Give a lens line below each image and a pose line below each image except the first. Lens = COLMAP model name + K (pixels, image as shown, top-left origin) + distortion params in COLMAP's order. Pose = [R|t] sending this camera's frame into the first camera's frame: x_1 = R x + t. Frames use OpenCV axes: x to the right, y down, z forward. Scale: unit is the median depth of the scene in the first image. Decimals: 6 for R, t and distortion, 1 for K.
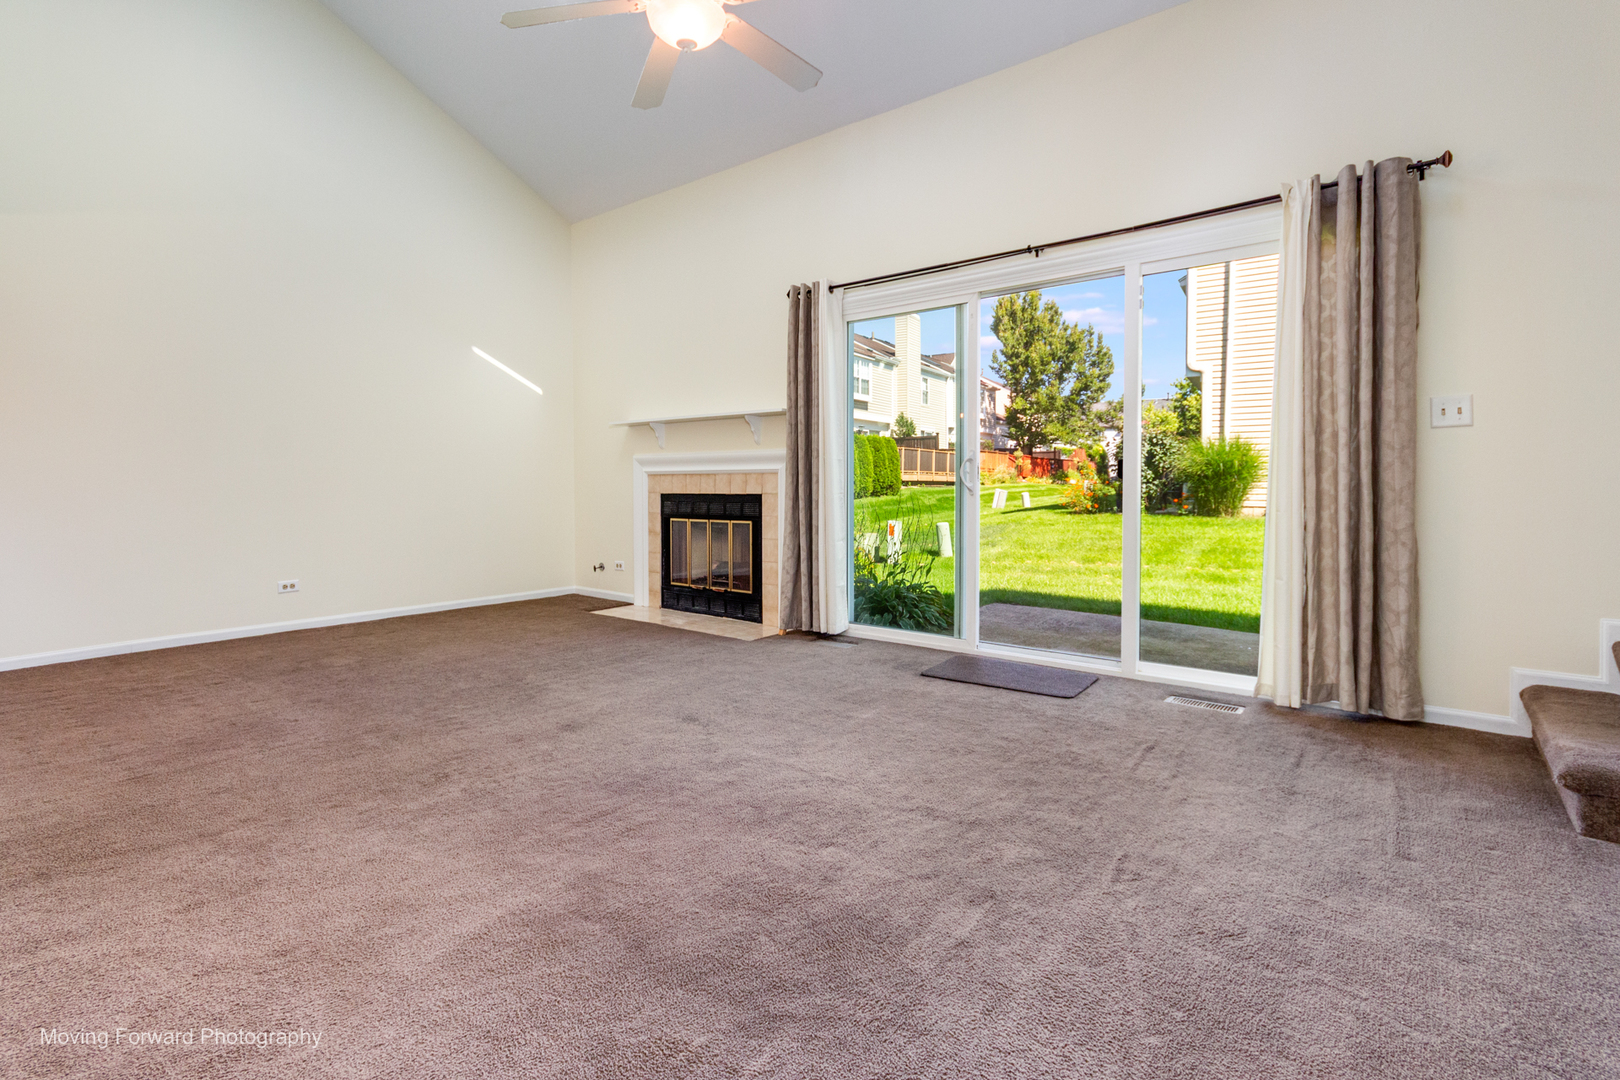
lens RADIAL K [[745.7, 0, 806.9], [0, 745.7, 475.6], [0, 0, 1]] dist [0.007138, 0.002159]
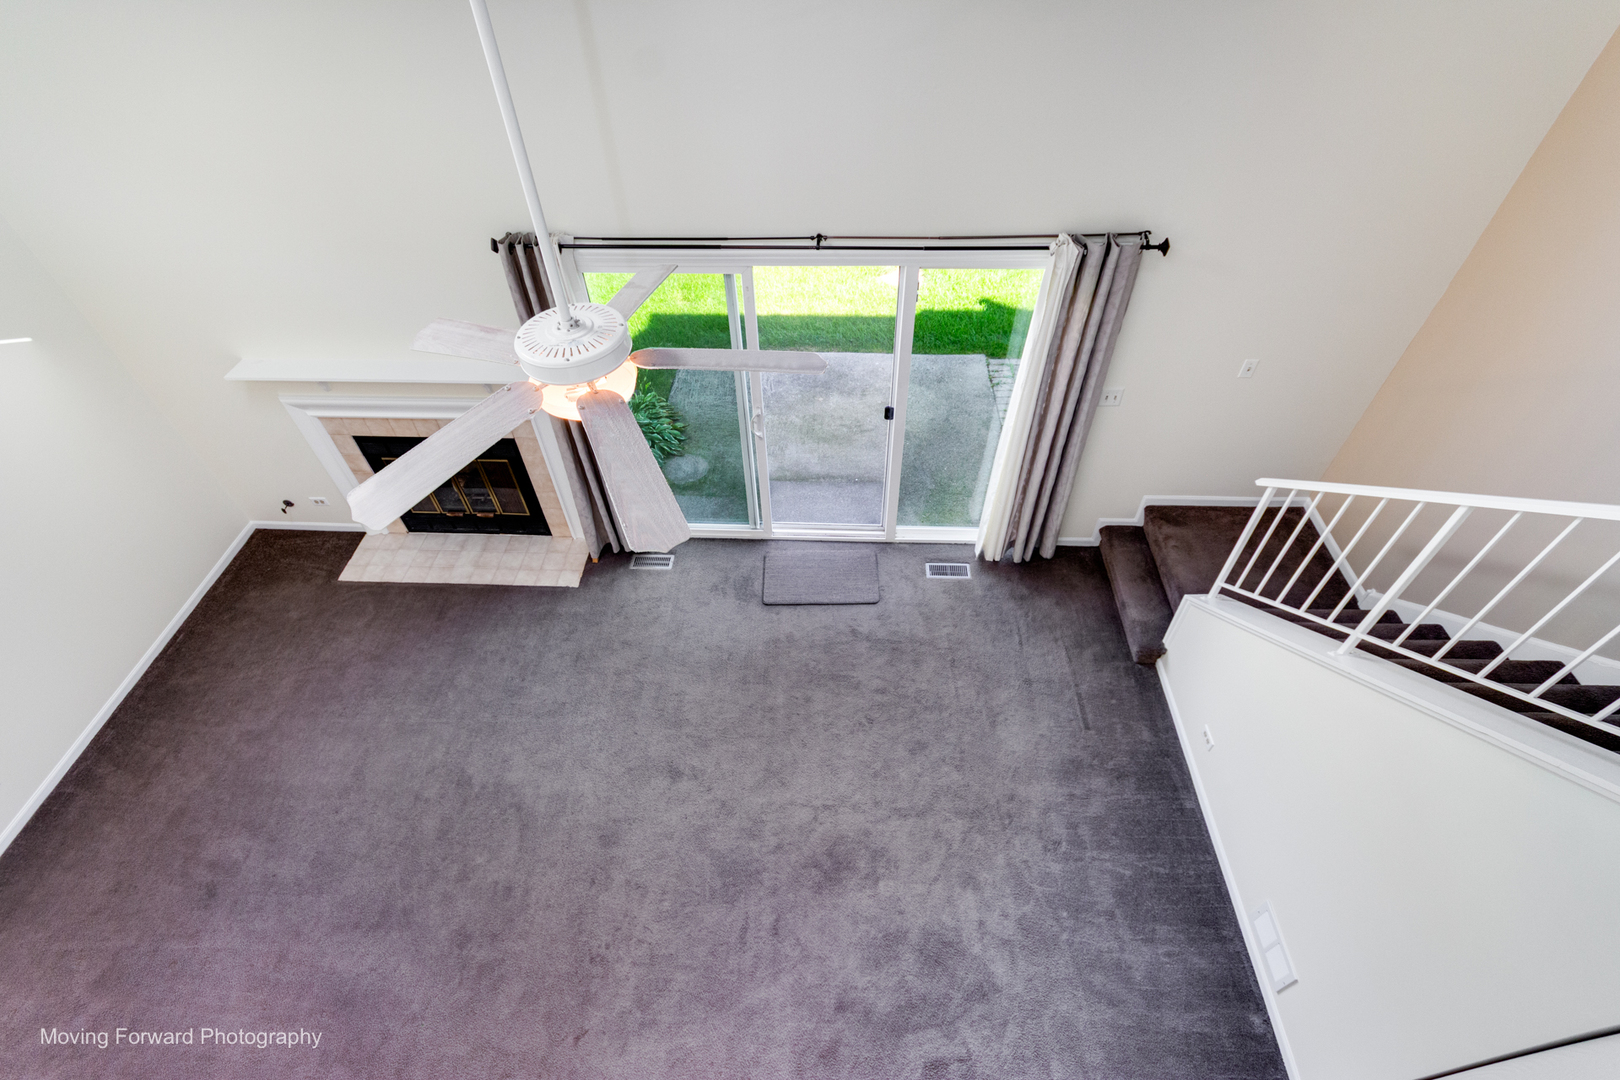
lens RADIAL K [[745.7, 0, 803.0], [0, 745.7, 528.7], [0, 0, 1]] dist [0.007138, 0.002159]
pose [[0.817774, -0.421798, 0.391576, -0.412473], [0.032989, 0.713597, 0.699779, -1.227758], [-0.574593, -0.559344, 0.597476, 0.424709]]
